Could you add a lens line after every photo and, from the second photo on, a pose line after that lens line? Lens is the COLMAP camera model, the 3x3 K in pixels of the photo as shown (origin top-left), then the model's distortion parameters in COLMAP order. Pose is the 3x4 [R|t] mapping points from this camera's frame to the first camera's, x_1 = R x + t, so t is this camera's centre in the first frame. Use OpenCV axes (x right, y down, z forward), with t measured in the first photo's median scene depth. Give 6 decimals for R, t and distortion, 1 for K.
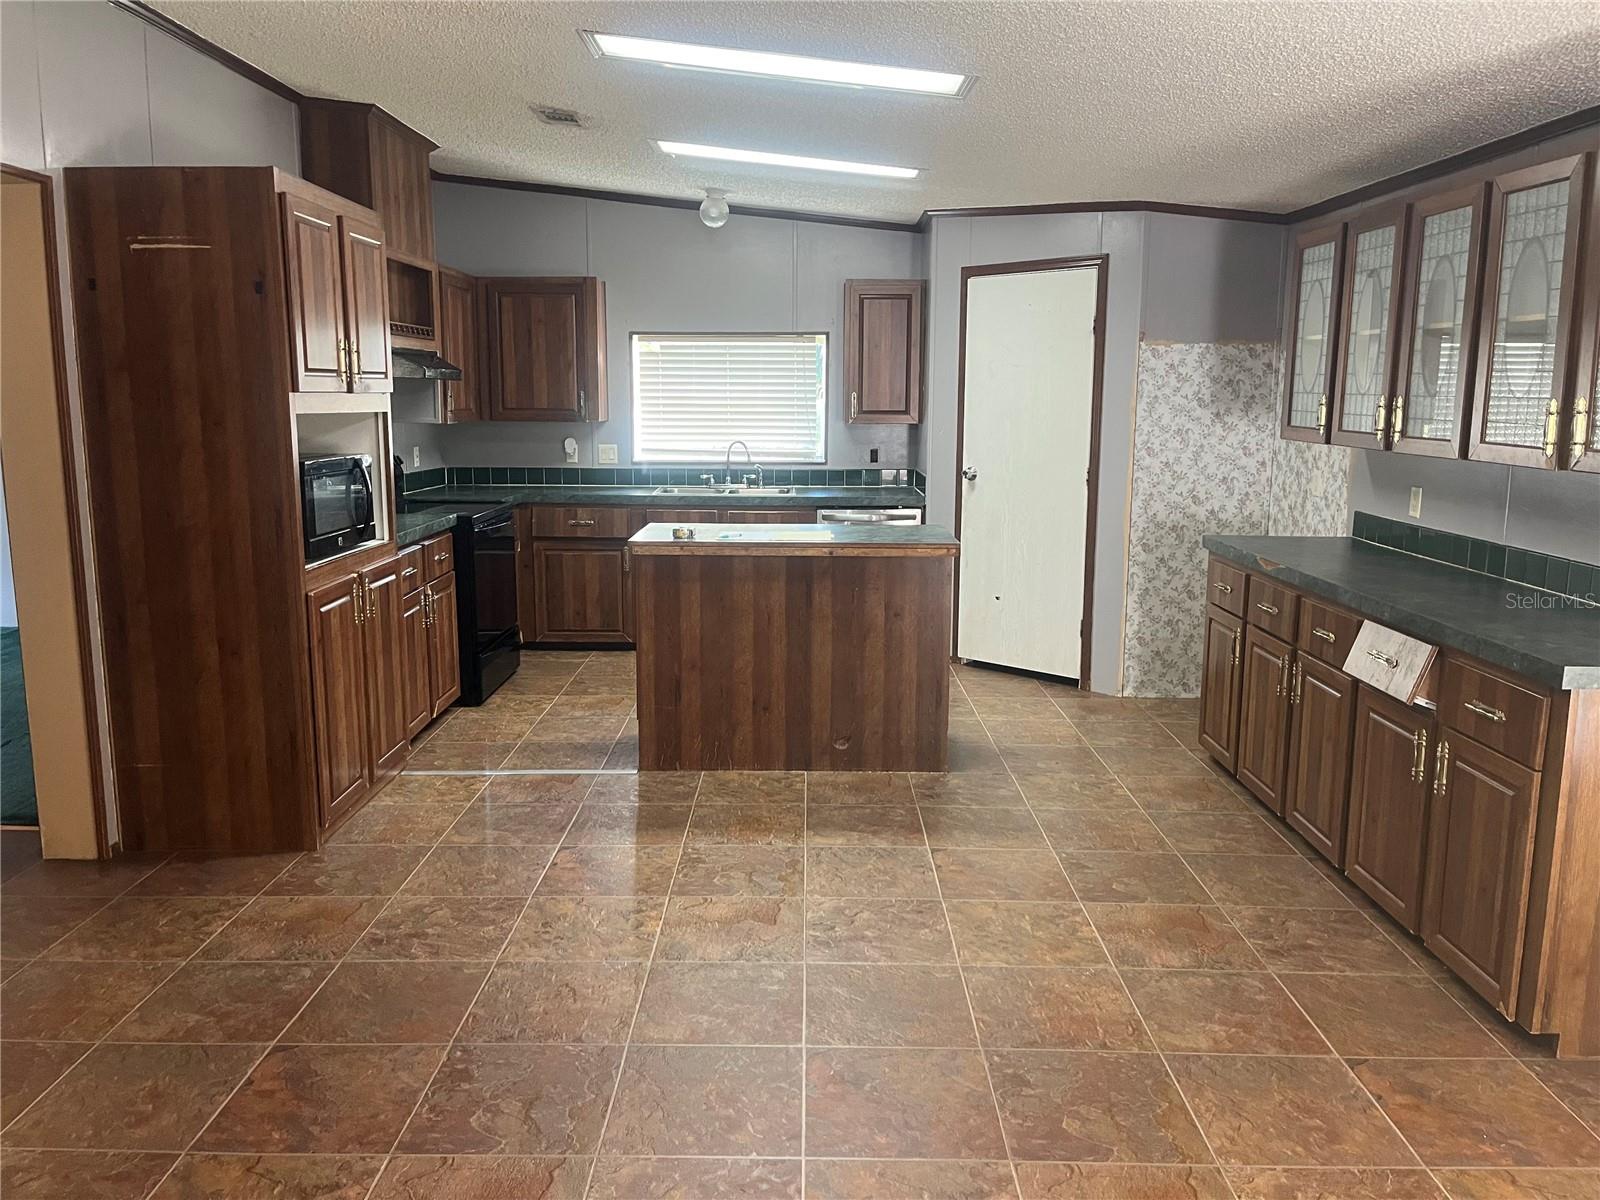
lens RADIAL K [[1204.3, 0, 784.0], [0, 1204.3, 585.7], [0, 0, 1]] dist [0.051367, -0.079114]
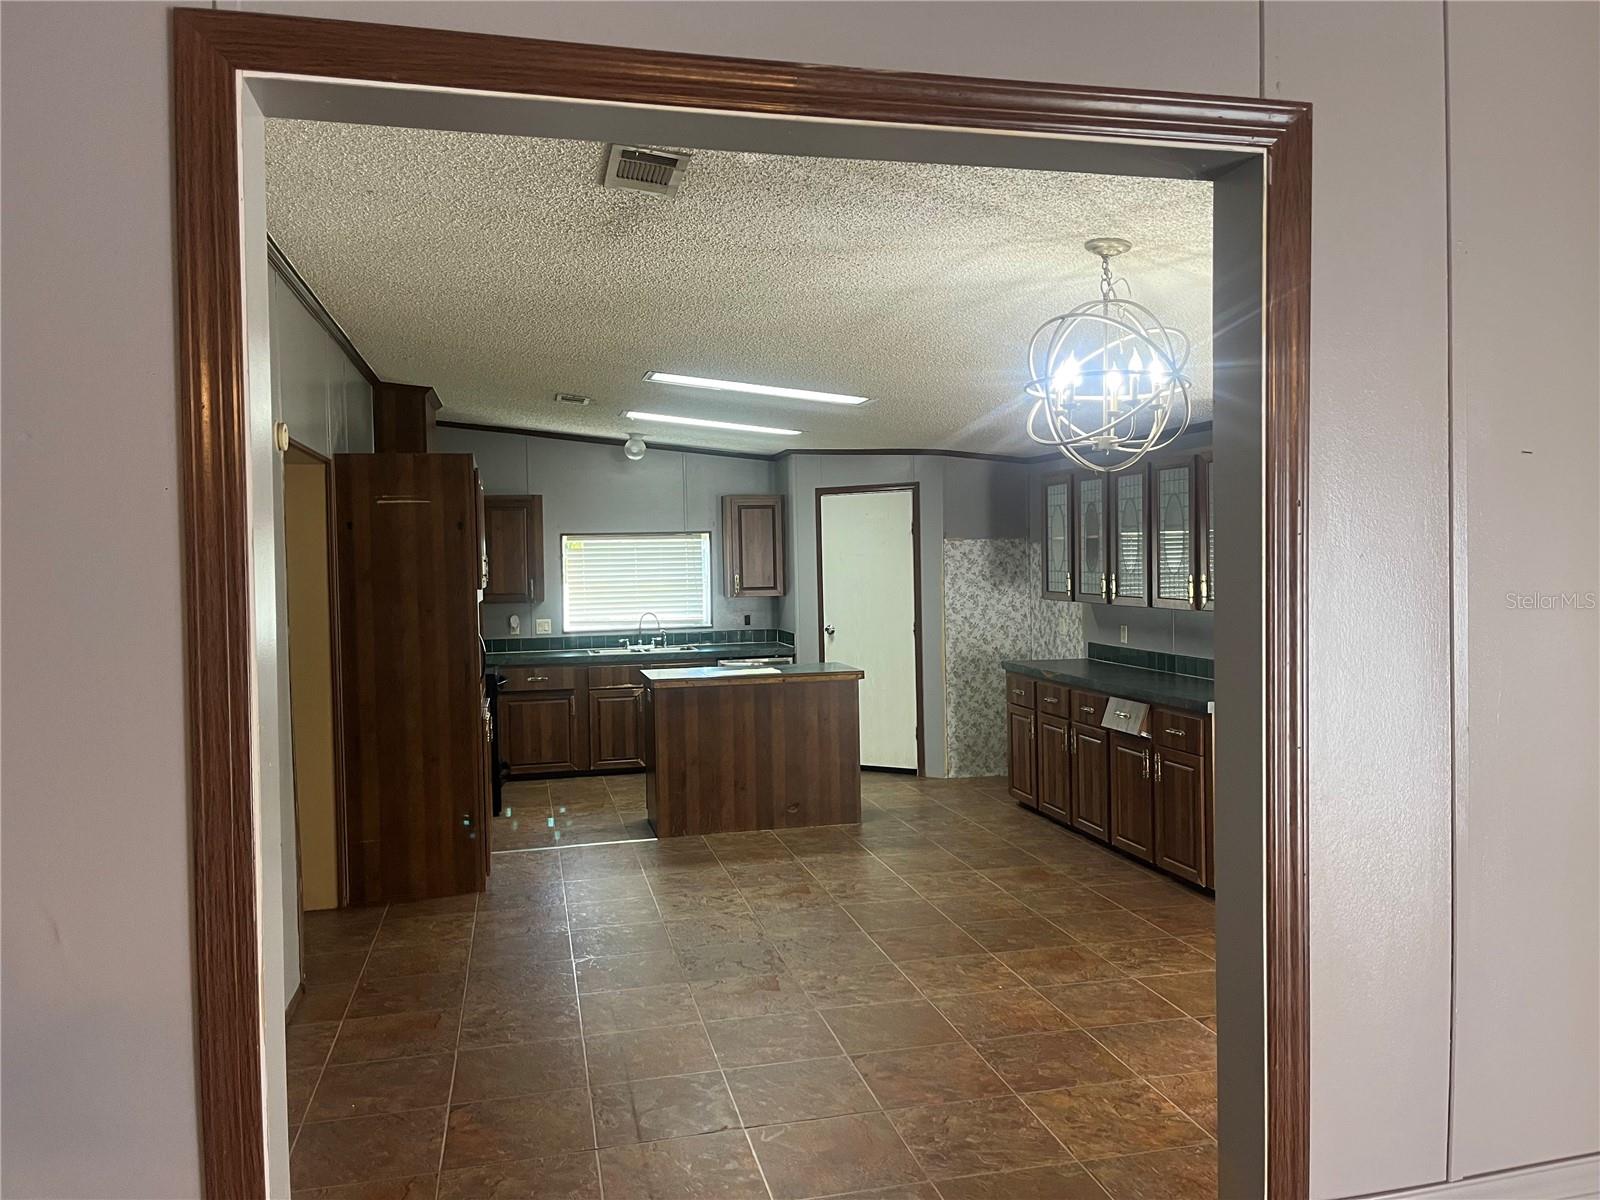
lens RADIAL K [[1204.3, 0, 786.0], [0, 1204.3, 594.6], [0, 0, 1]] dist [0.051367, -0.079114]
pose [[0.972634, -0.030645, 0.230314, -0.301104], [0.060896, 0.990235, -0.125407, 0.055088], [-0.224222, 0.136001, 0.965002, -0.489597]]
